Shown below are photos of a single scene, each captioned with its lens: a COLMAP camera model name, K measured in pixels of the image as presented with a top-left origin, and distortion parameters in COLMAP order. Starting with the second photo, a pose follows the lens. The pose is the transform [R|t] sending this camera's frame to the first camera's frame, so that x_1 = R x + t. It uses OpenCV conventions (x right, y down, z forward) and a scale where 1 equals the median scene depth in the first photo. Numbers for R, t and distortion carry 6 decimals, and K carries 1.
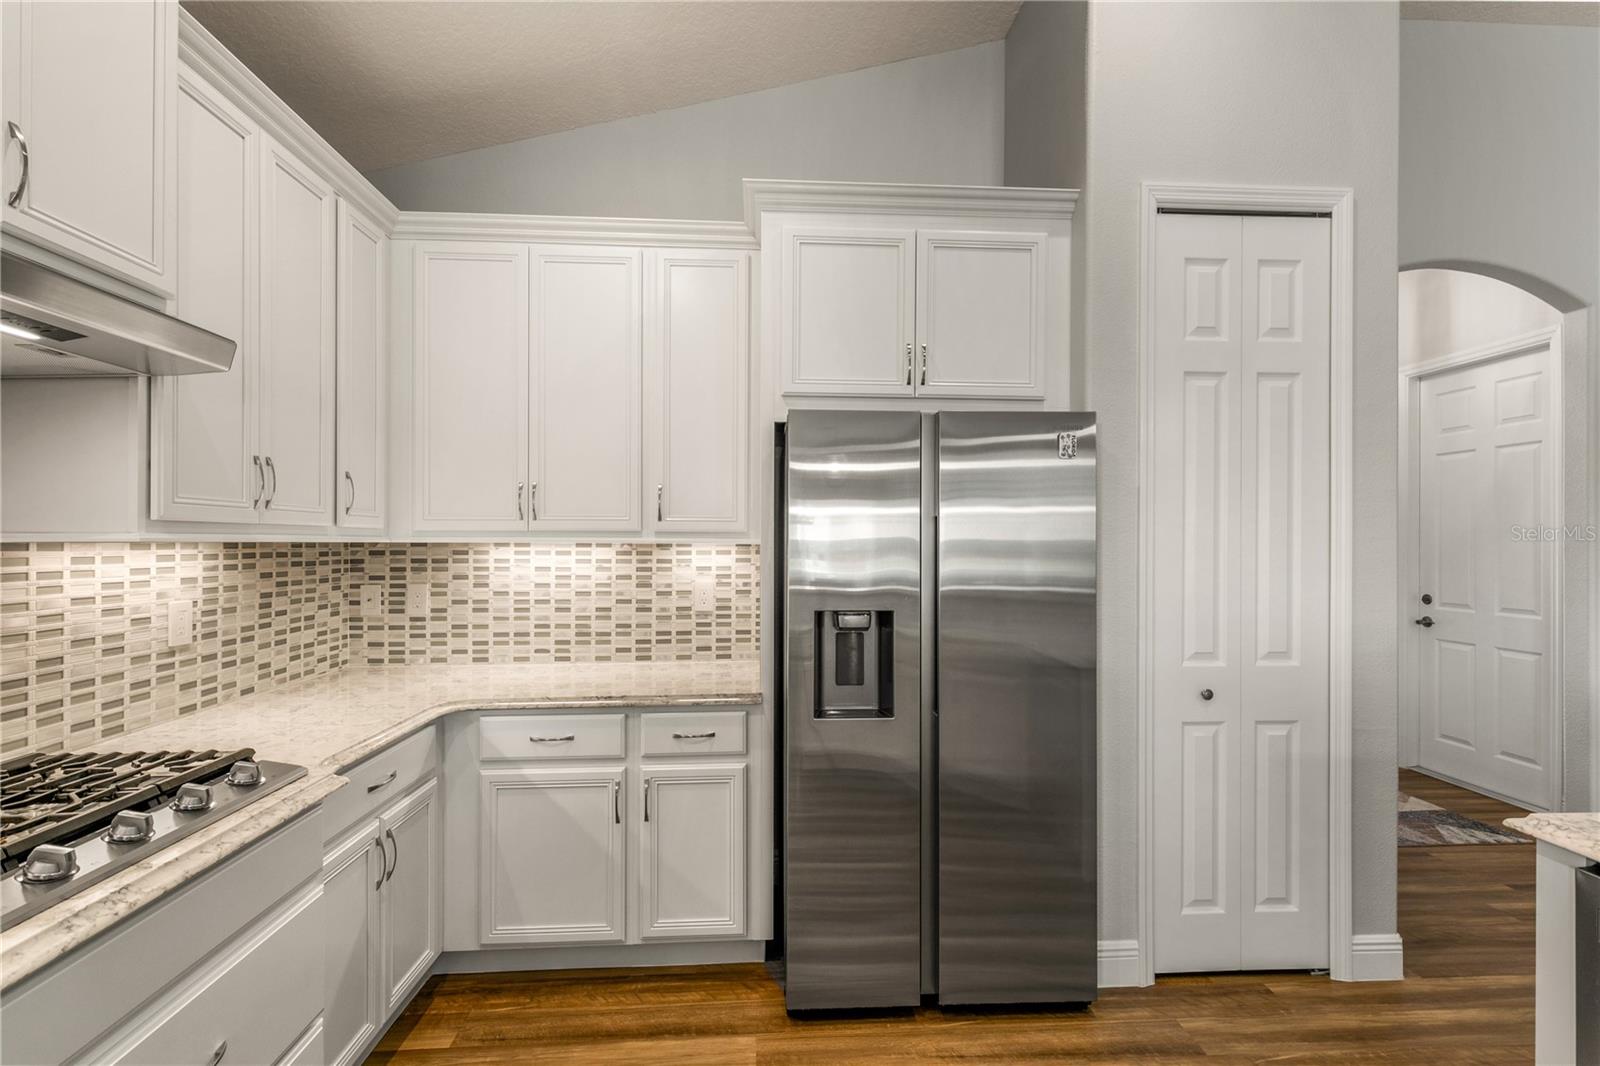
lens RADIAL K [[722.4, 0, 791.8], [0, 722.4, 536.1], [0, 0, 1]] dist [-0.000129, 0.002165]
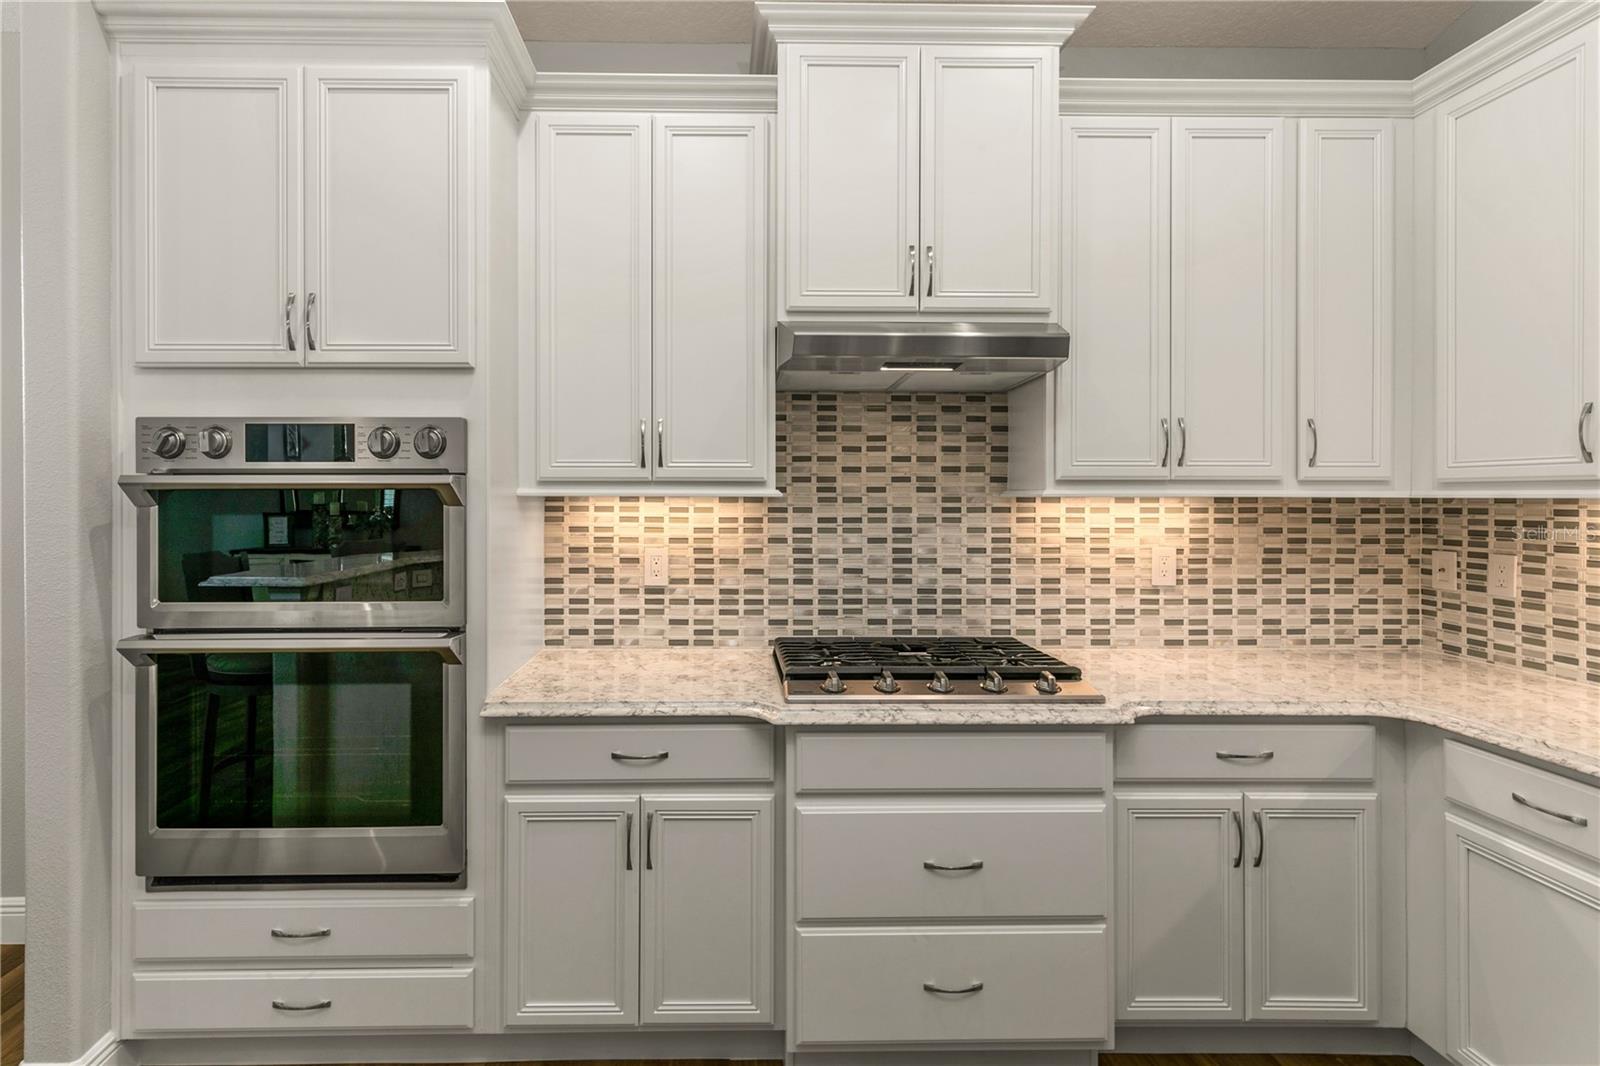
lens RADIAL K [[783.4, 0, 734.2], [0, 783.4, 496.5], [0, 0, 1]] dist [0.006781, -0.001426]
pose [[-0.030518, 0.001961, -0.999532, 0.332447], [0.005765, 0.999982, 0.001786, 0.001477], [0.999518, -0.005708, -0.030529, 0.269066]]
